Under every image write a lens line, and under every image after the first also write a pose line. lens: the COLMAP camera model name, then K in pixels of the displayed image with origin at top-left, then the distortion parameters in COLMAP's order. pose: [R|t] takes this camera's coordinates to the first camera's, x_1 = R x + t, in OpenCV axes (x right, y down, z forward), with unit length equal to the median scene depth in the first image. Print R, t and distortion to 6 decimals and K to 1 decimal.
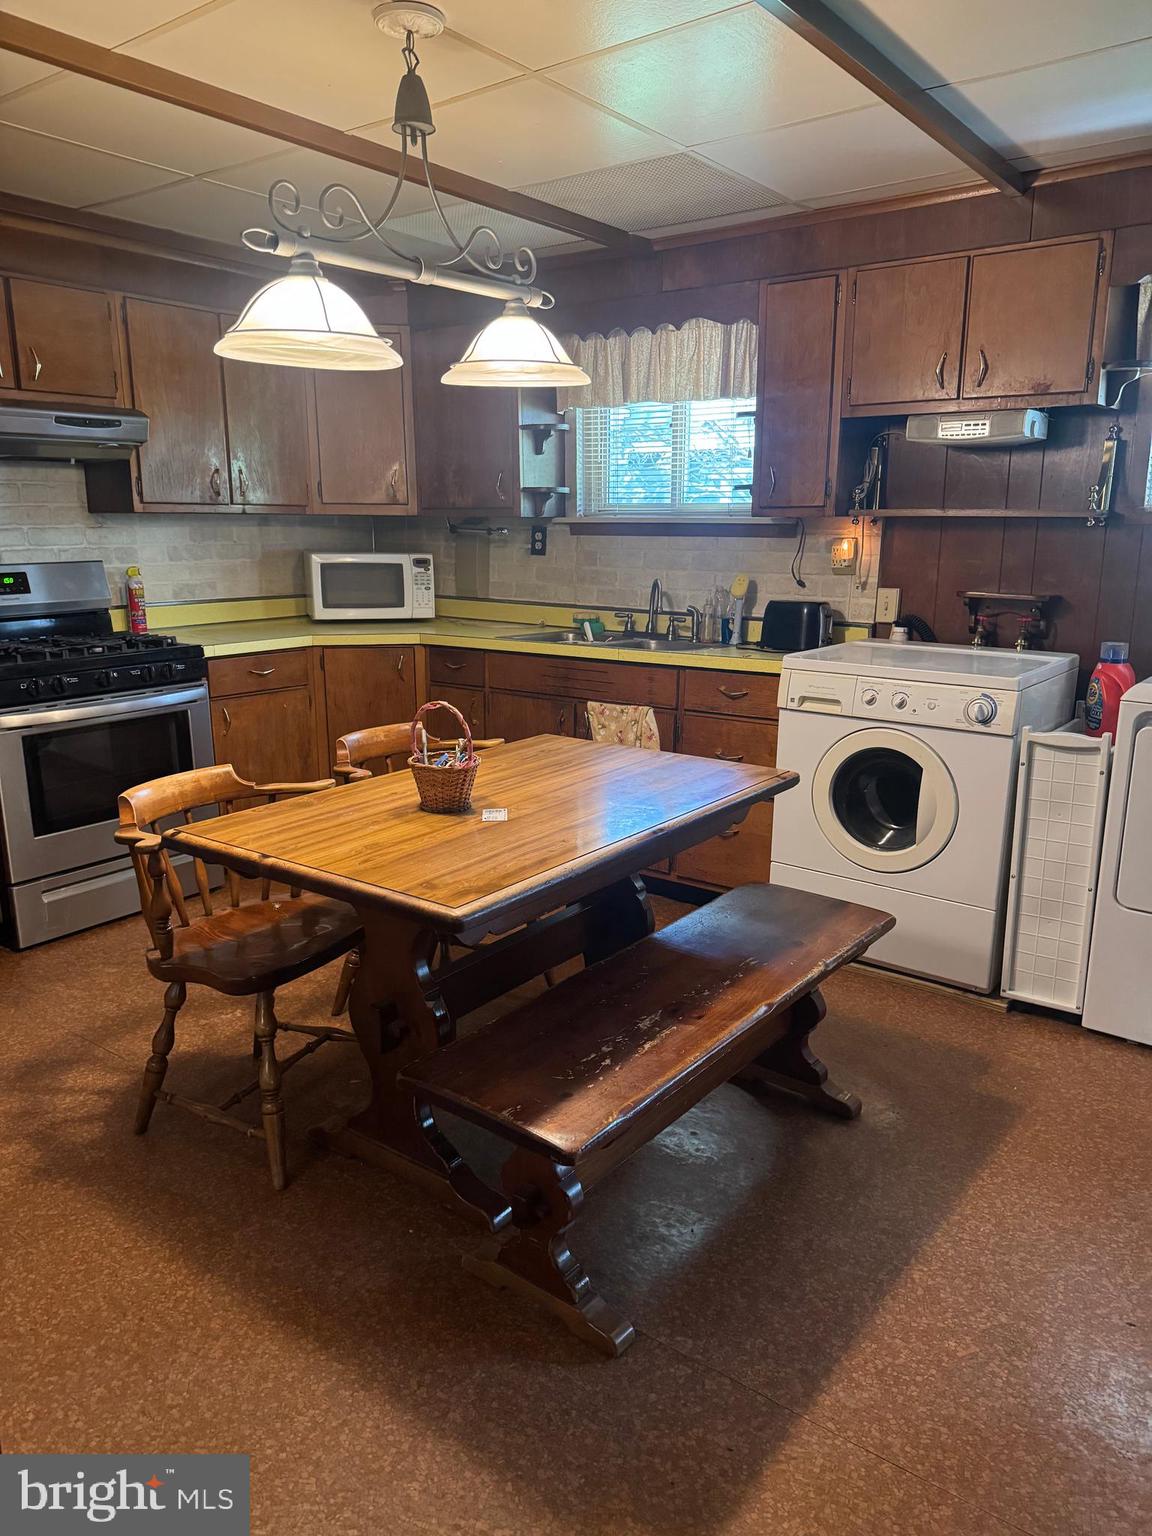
lens RADIAL K [[1073.6, 0, 576.0], [0, 1073.6, 768.0], [0, 0, 1]] dist [0.227553, -0.403110]
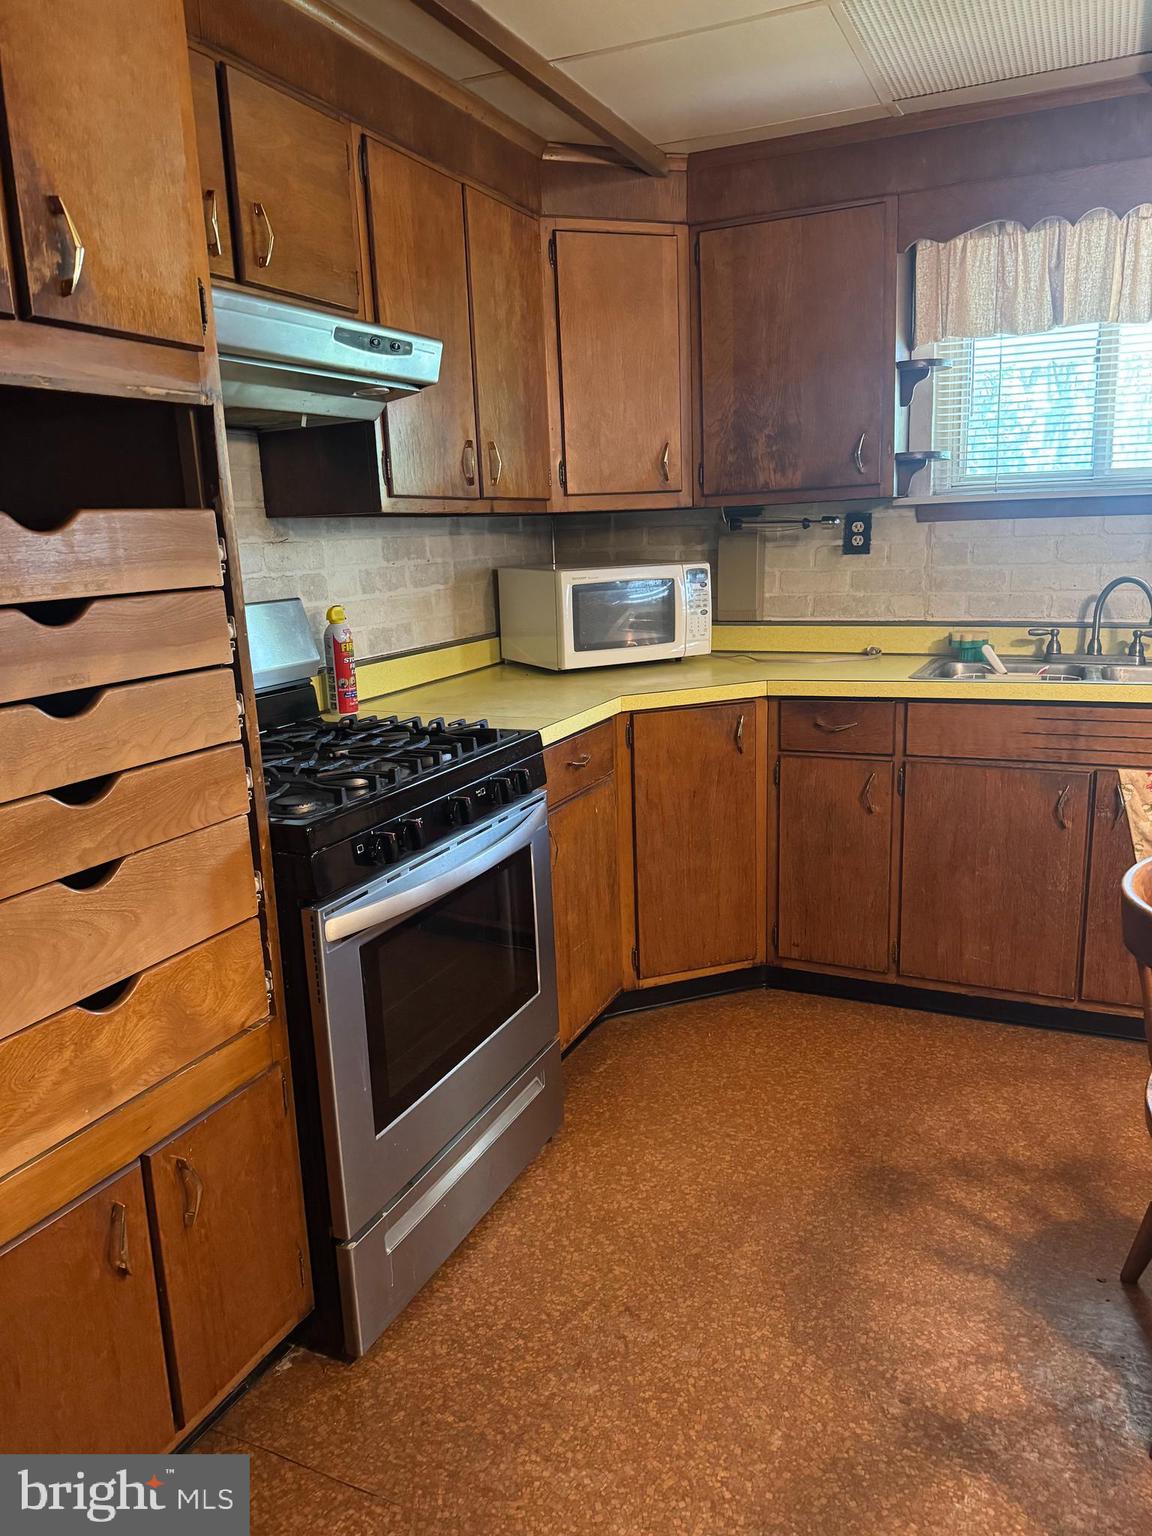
lens RADIAL K [[1073.6, 0, 576.0], [0, 1073.6, 768.0], [0, 0, 1]] dist [0.227553, -0.403110]
pose [[0.978437, -0.078366, 0.191102, -0.369329], [0.080492, 0.996750, -0.003374, -0.074673], [-0.190216, 0.018684, 0.981564, 0.359856]]
